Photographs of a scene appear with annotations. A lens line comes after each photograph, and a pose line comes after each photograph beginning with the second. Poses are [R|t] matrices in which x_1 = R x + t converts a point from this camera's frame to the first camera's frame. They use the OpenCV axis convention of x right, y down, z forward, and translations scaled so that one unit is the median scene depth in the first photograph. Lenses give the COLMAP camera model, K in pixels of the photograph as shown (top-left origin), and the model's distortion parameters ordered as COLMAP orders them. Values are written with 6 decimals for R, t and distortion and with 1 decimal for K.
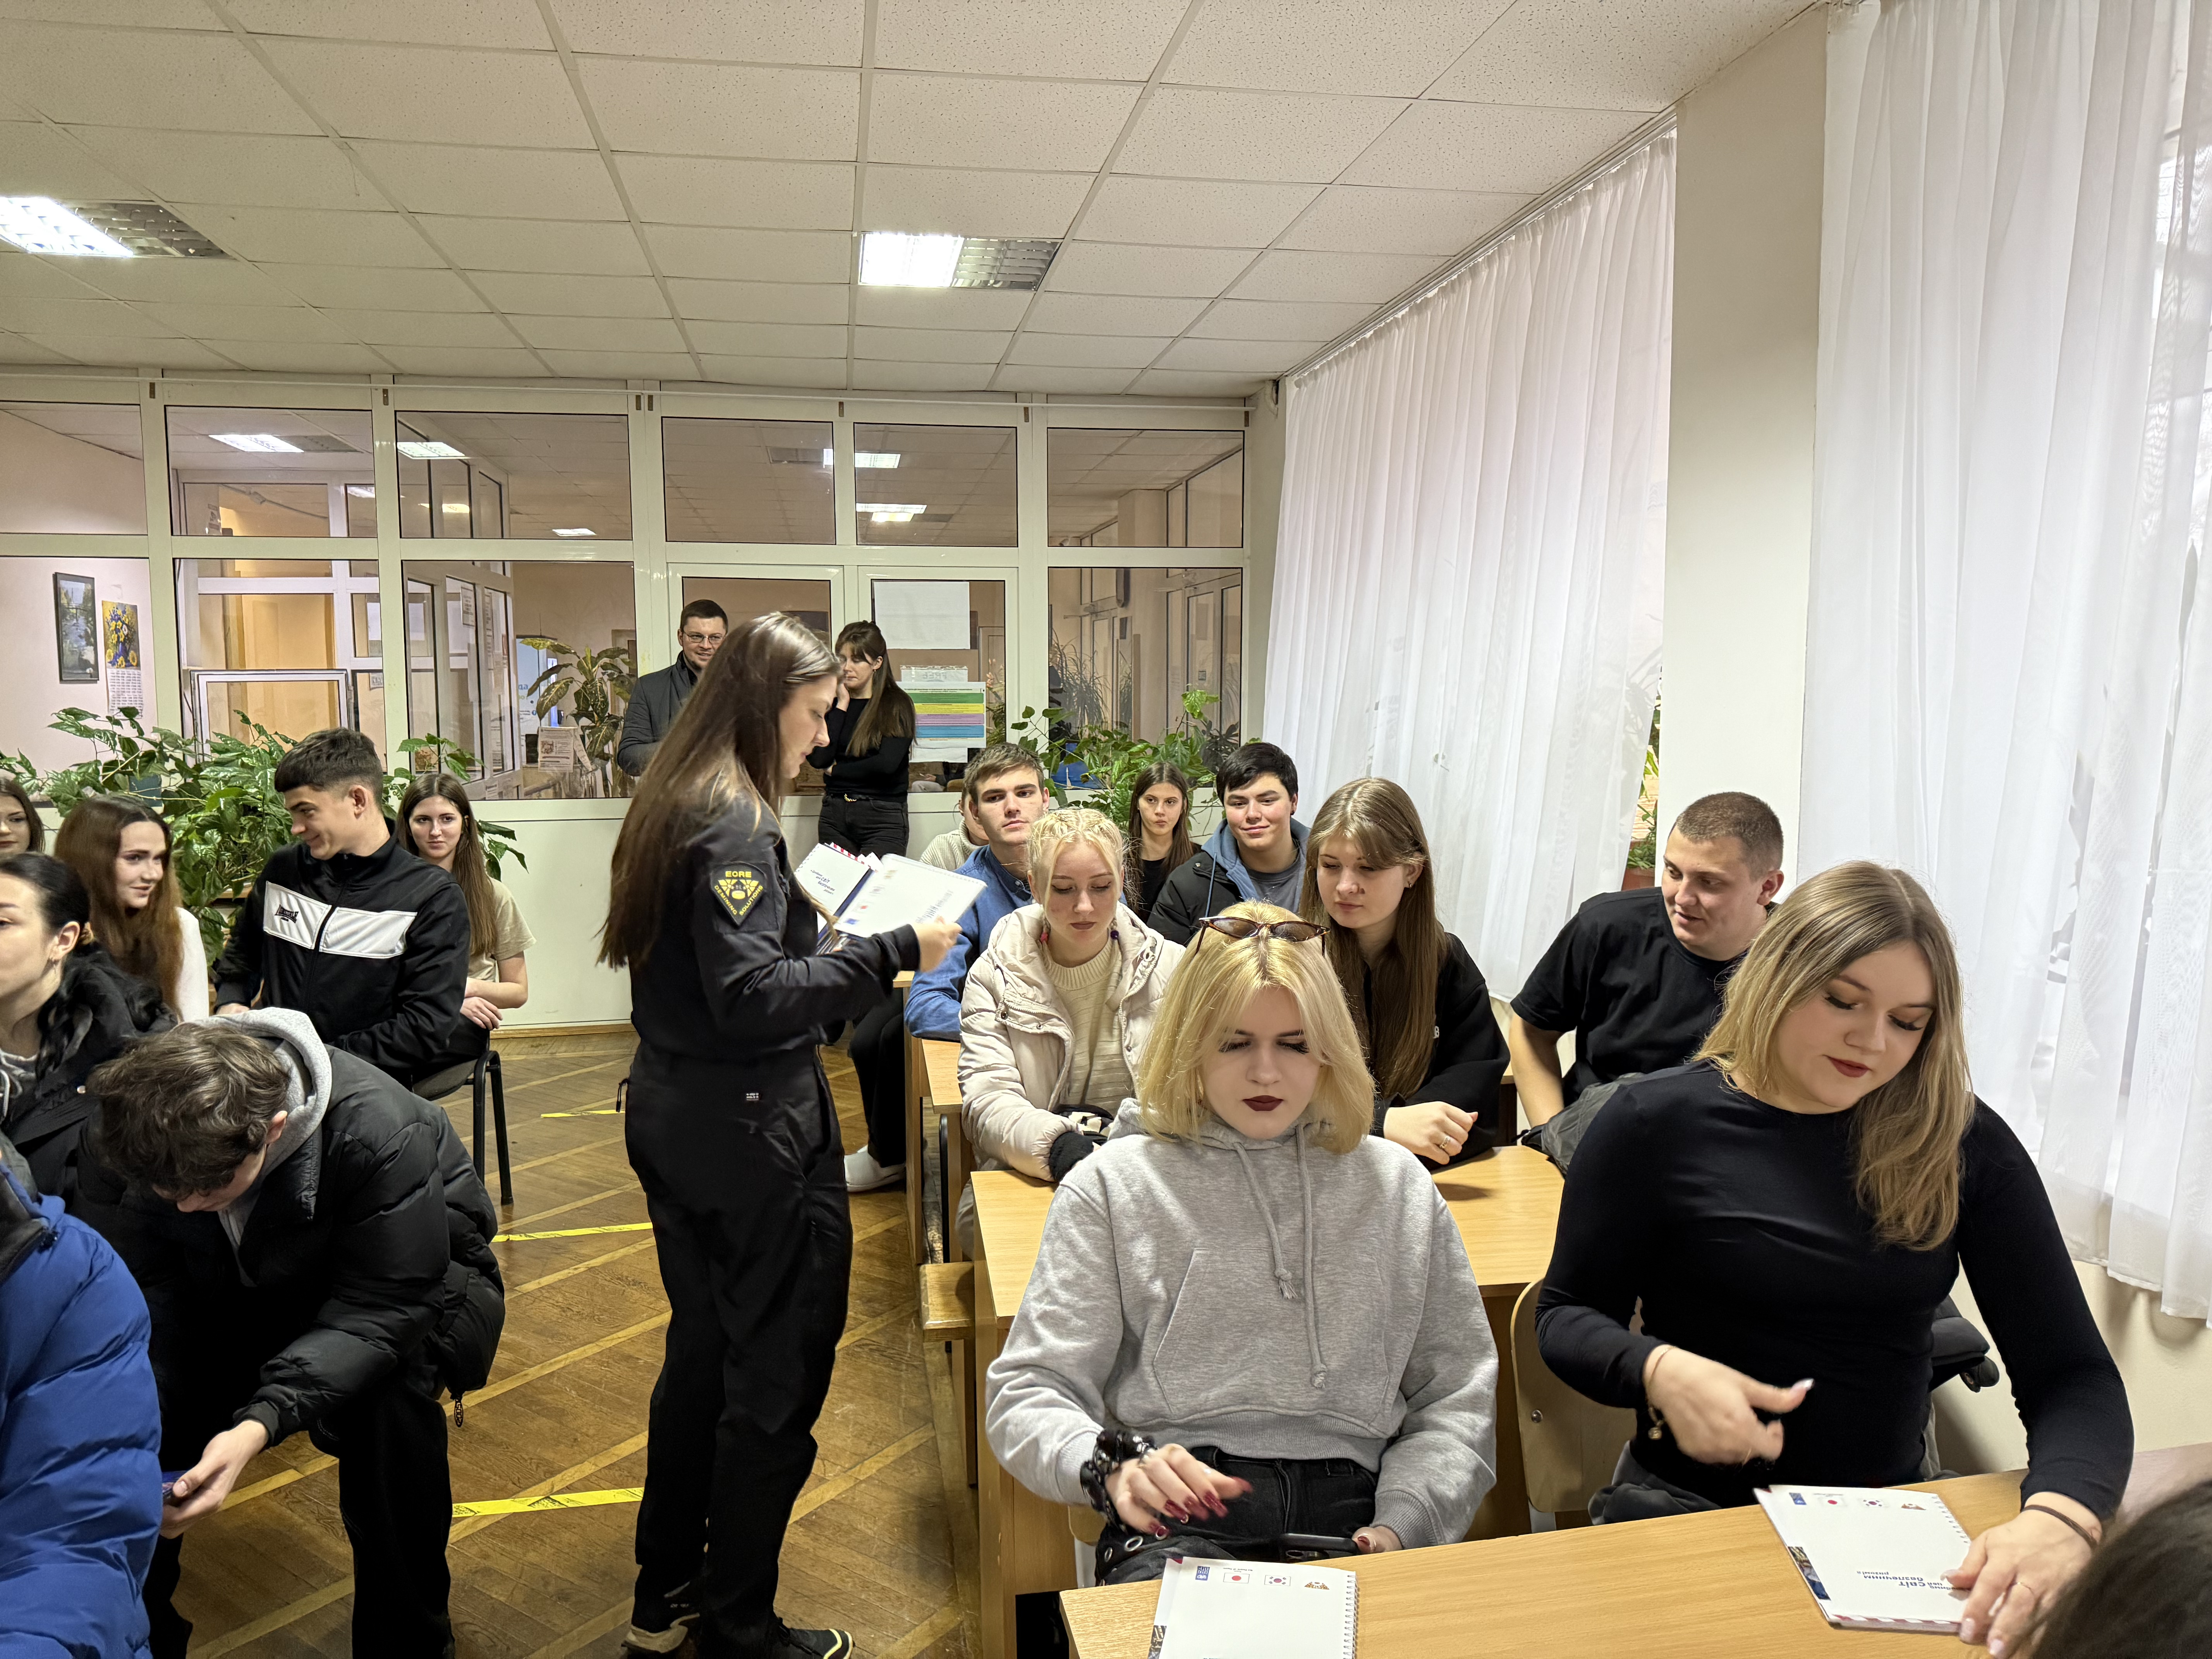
lens RADIAL K [[1557.7, 0, 1114.7], [0, 1557.7, 822.5], [0, 0, 1]] dist [0.010604, -0.011082]
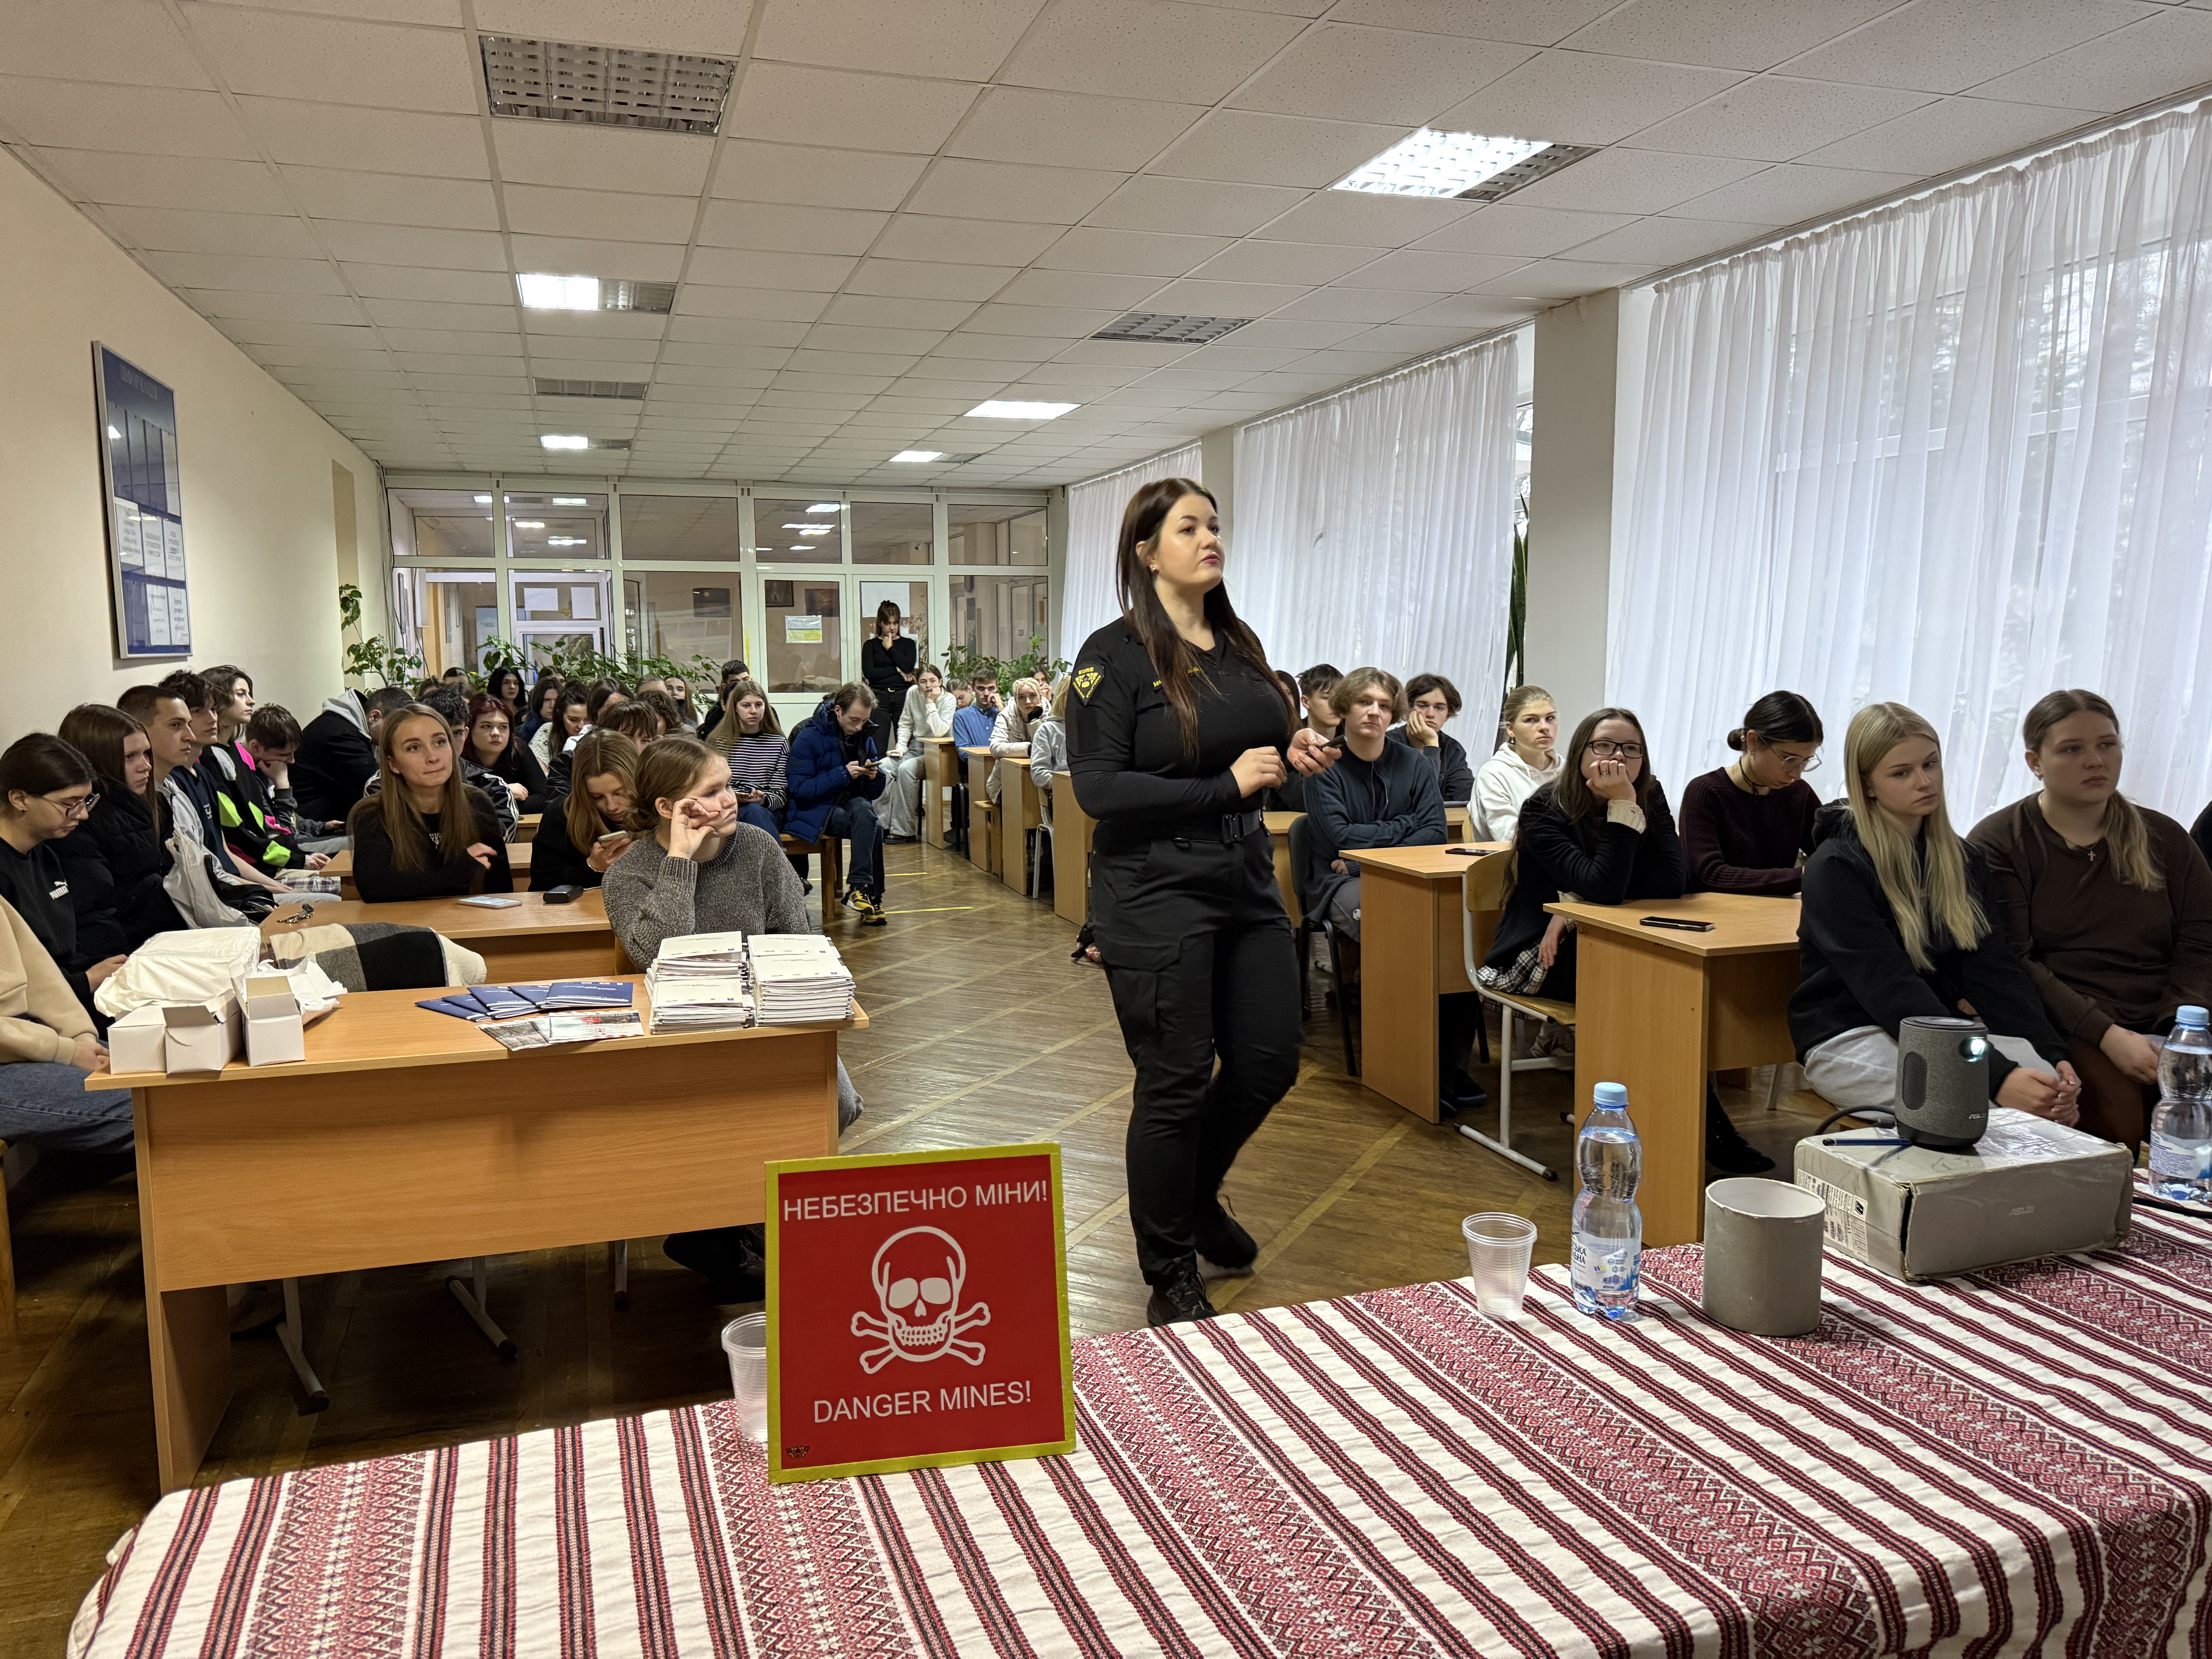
lens RADIAL K [[1557.7, 0, 1085.7], [0, 1557.7, 833.0], [0, 0, 1]] dist [0.010604, -0.011082]
pose [[0.990635, -0.016711, 0.135507, -0.149457], [0.012689, 0.999454, 0.030491, 0.109200], [-0.135943, -0.028486, 0.990307, -1.032368]]
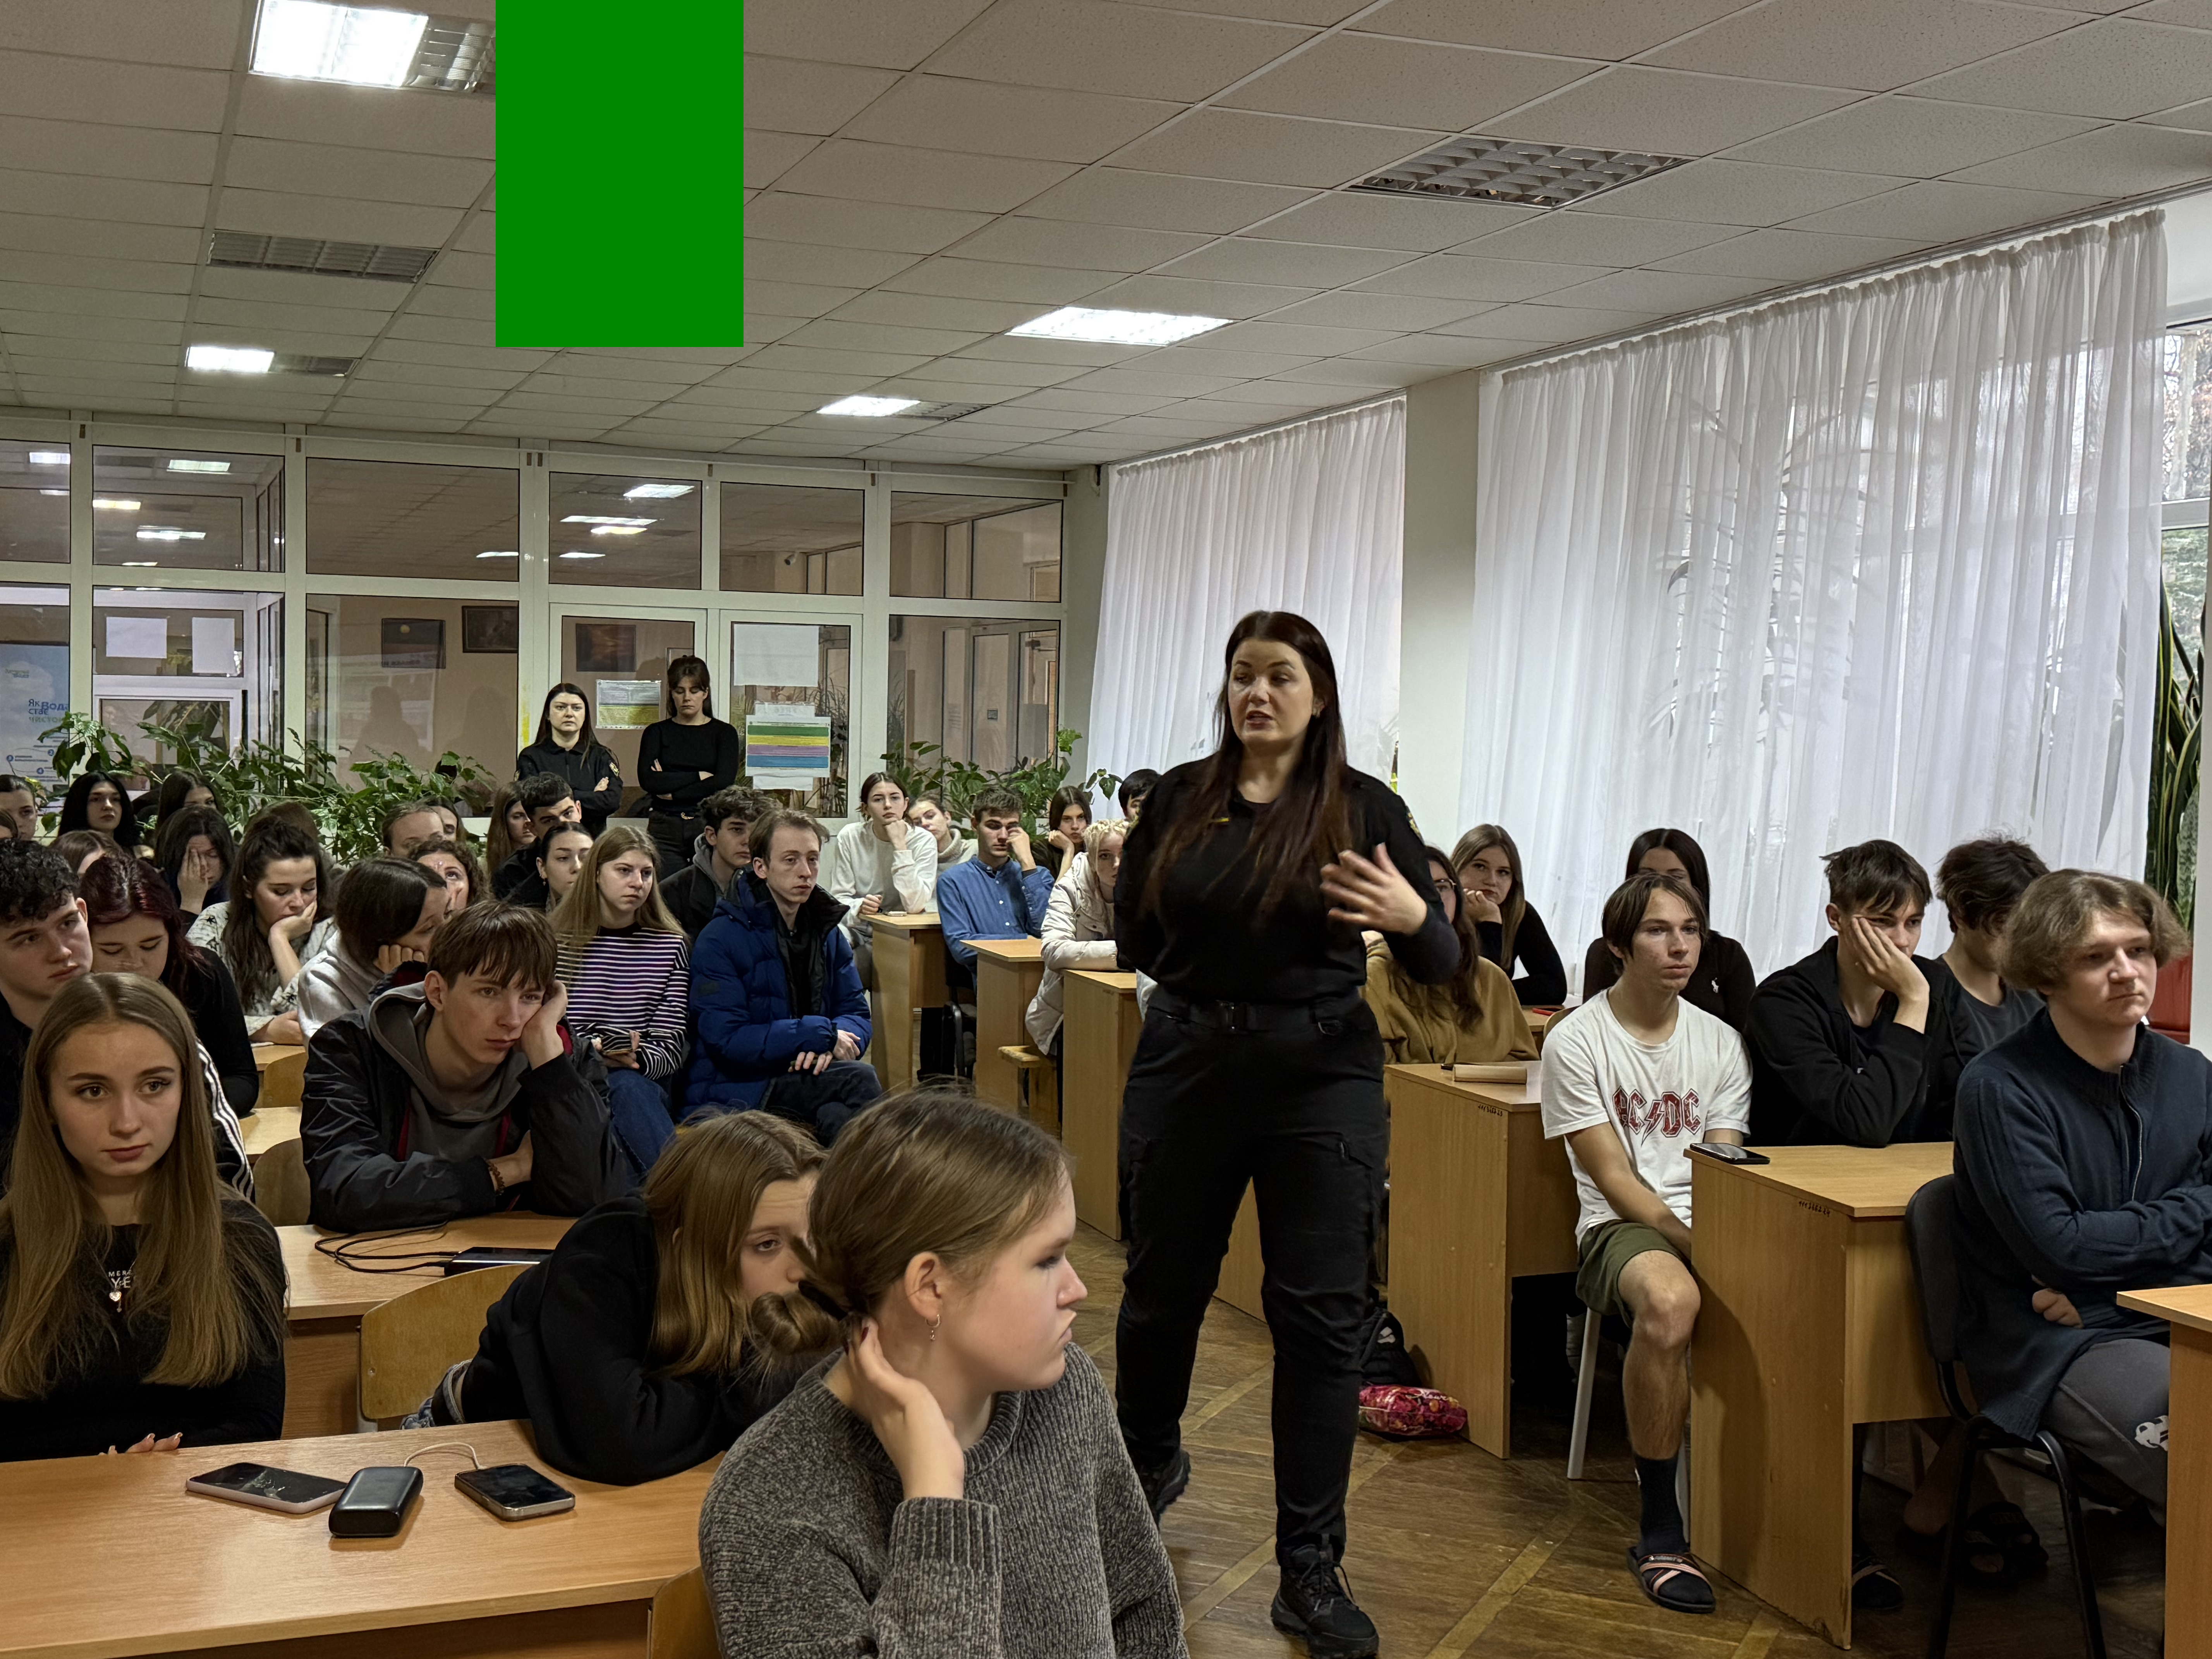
lens RADIAL K [[2499.2, 0, 1122.8], [0, 2499.2, 827.0], [0, 0, 1]] dist [0.014778, 0.000000]
pose [[0.979615, 0.013951, 0.200401, -0.245012], [-0.005071, 0.998985, -0.044759, 0.068726], [-0.200822, 0.042830, 0.978691, -0.808028]]
